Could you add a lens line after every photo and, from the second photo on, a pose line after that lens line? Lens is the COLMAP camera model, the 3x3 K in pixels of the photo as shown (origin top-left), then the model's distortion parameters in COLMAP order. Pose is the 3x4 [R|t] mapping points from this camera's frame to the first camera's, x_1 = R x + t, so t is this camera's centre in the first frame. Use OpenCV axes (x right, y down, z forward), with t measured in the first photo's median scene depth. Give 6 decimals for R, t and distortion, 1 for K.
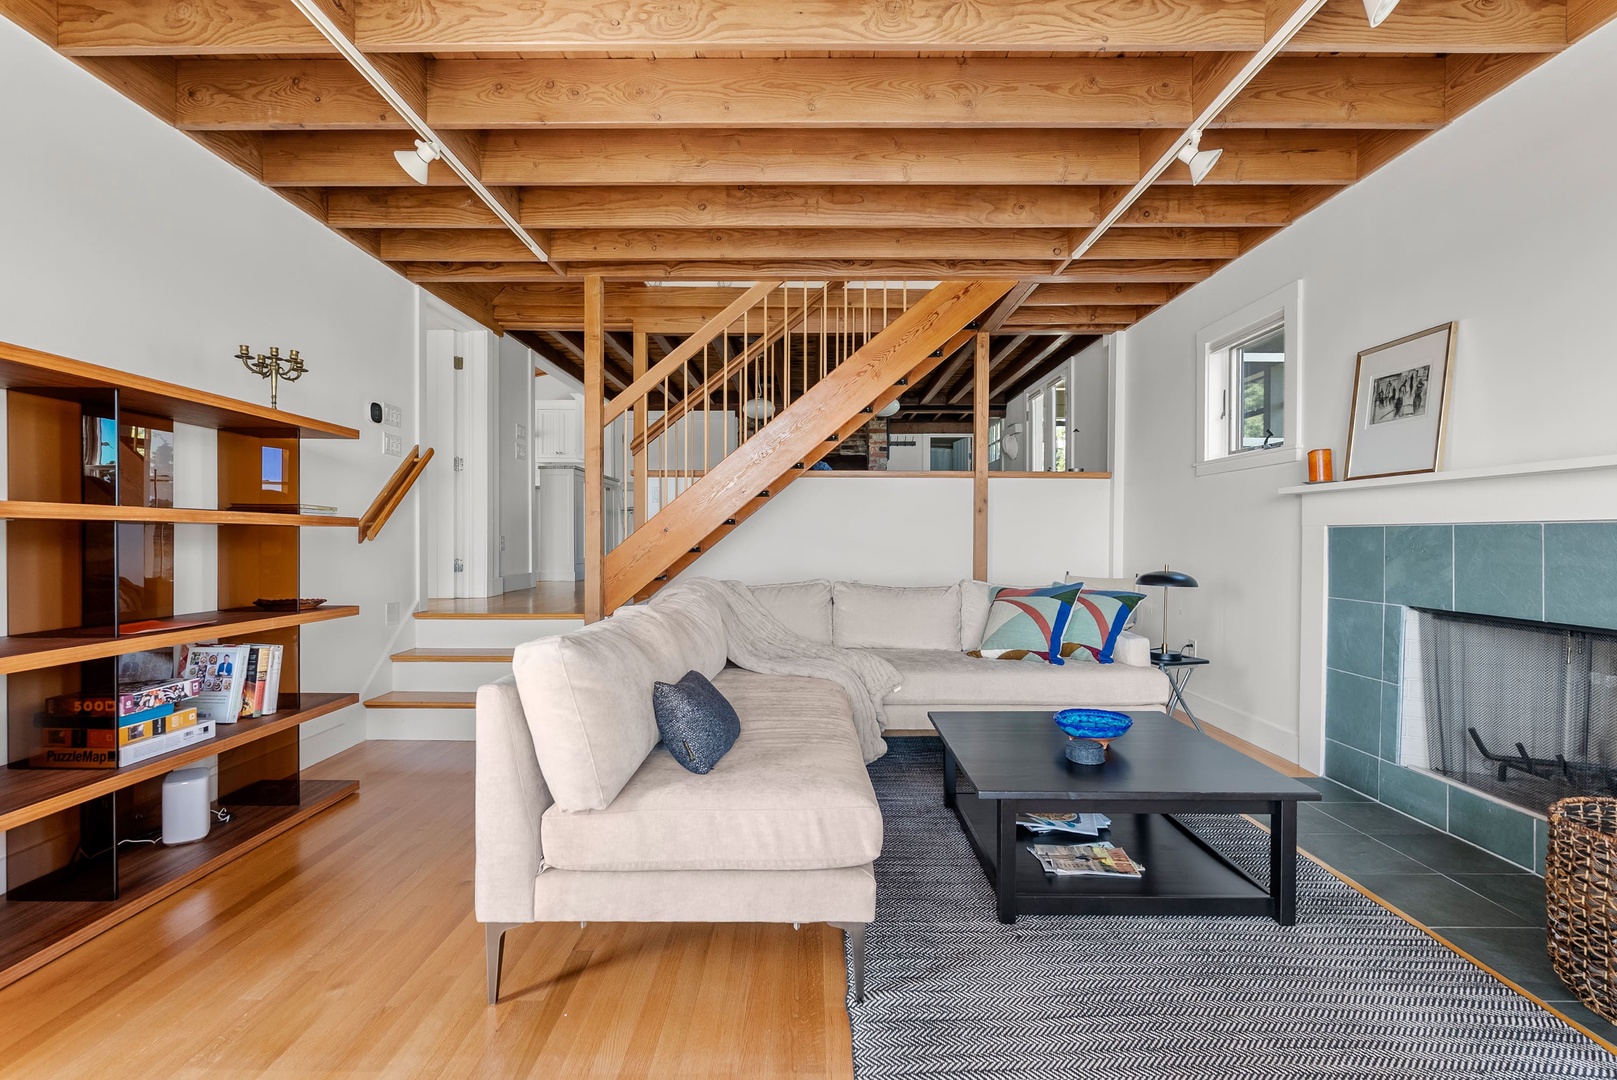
lens RADIAL K [[727.2, 0, 807.2], [0, 727.2, 544.5], [0, 0, 1]] dist [-0.002281, 0.000100]
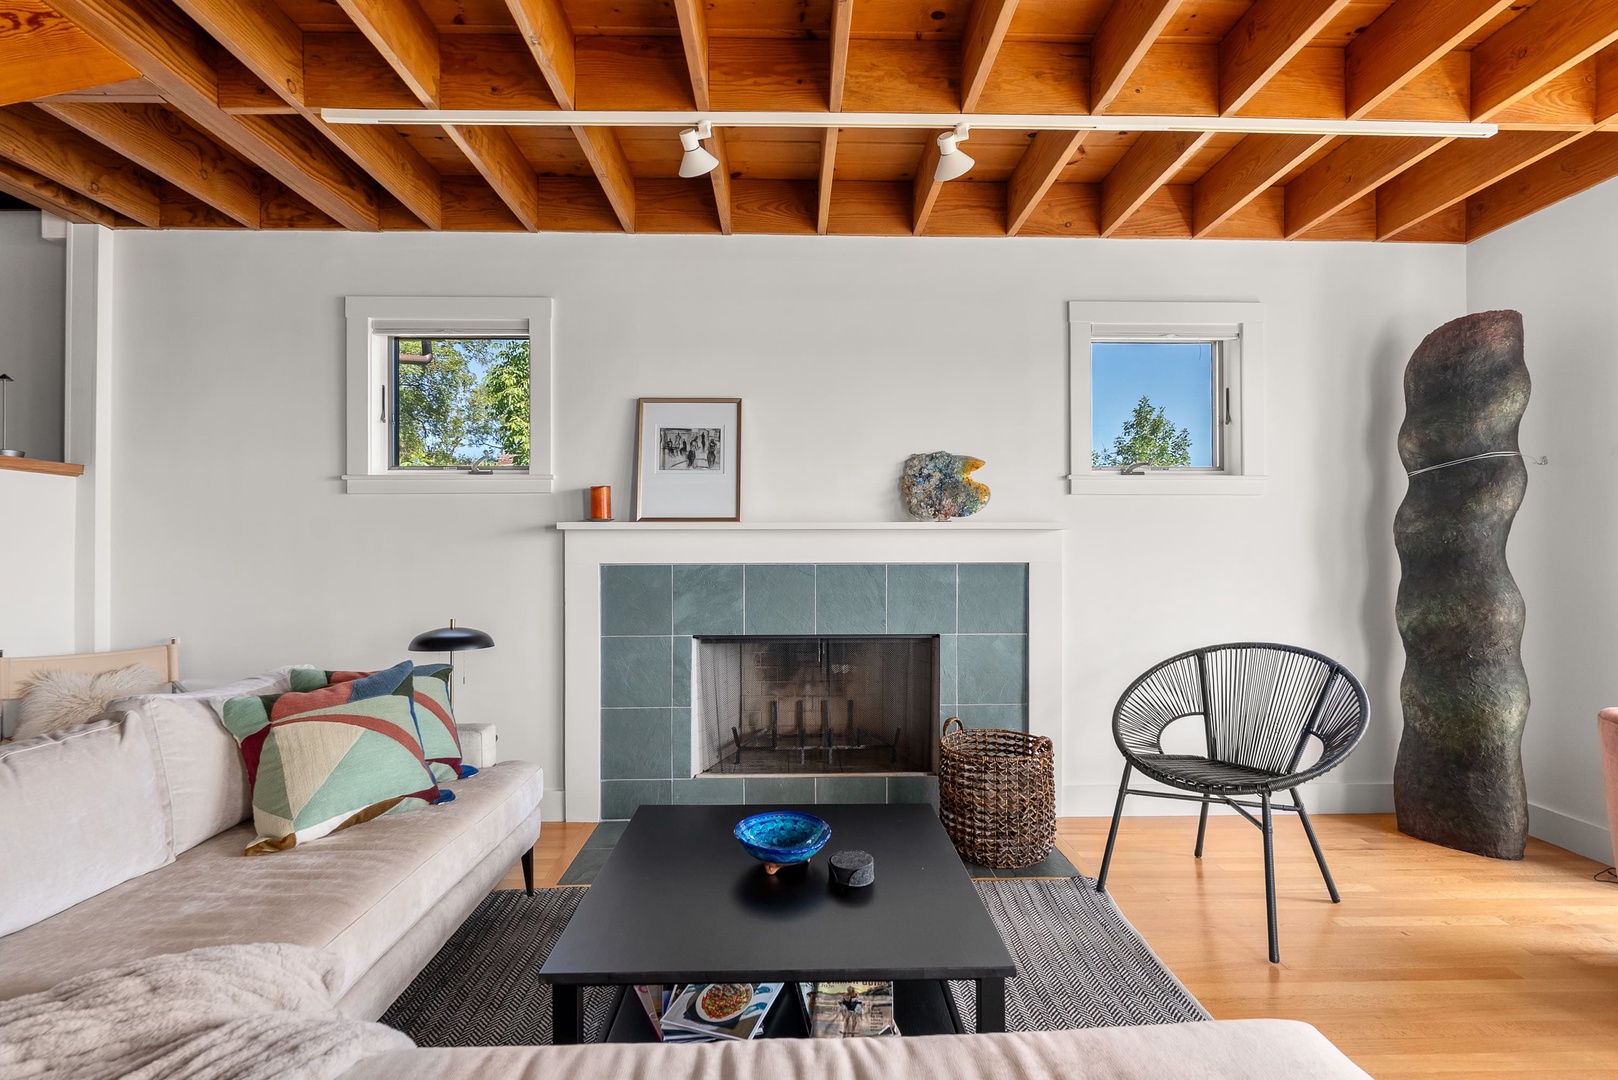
lens RADIAL K [[743.0, 0, 810.2], [0, 743.0, 543.3], [0, 0, 1]] dist [-0.006024, 0.000693]
pose [[-0.028344, 0.004506, 0.999588, -0.308396], [0.015193, 0.999876, -0.004077, -0.047141], [-0.999483, 0.015071, -0.028409, 0.775814]]
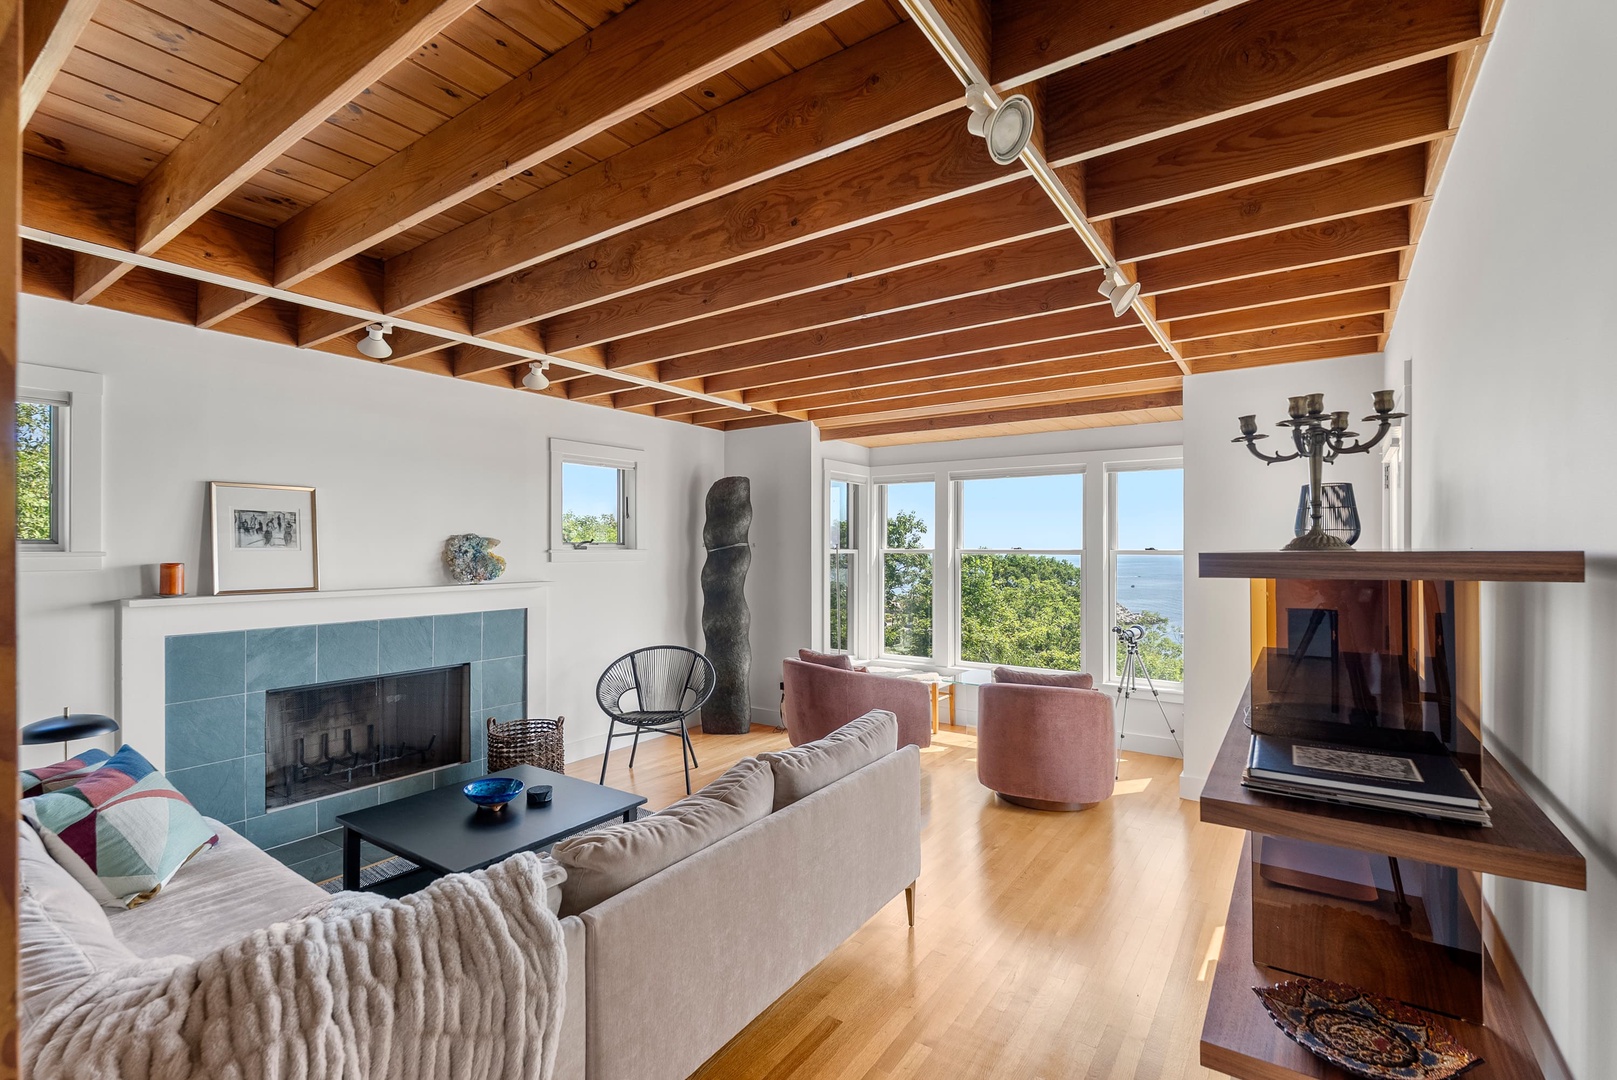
lens RADIAL K [[727.2, 0, 807.2], [0, 727.2, 544.5], [0, 0, 1]] dist [-0.002281, 0.000100]
pose [[-0.823498, 0.000255, 0.567320, -0.652628], [0.006429, 0.999940, 0.008881, -0.166661], [-0.567283, 0.010961, -0.823450, 1.388202]]
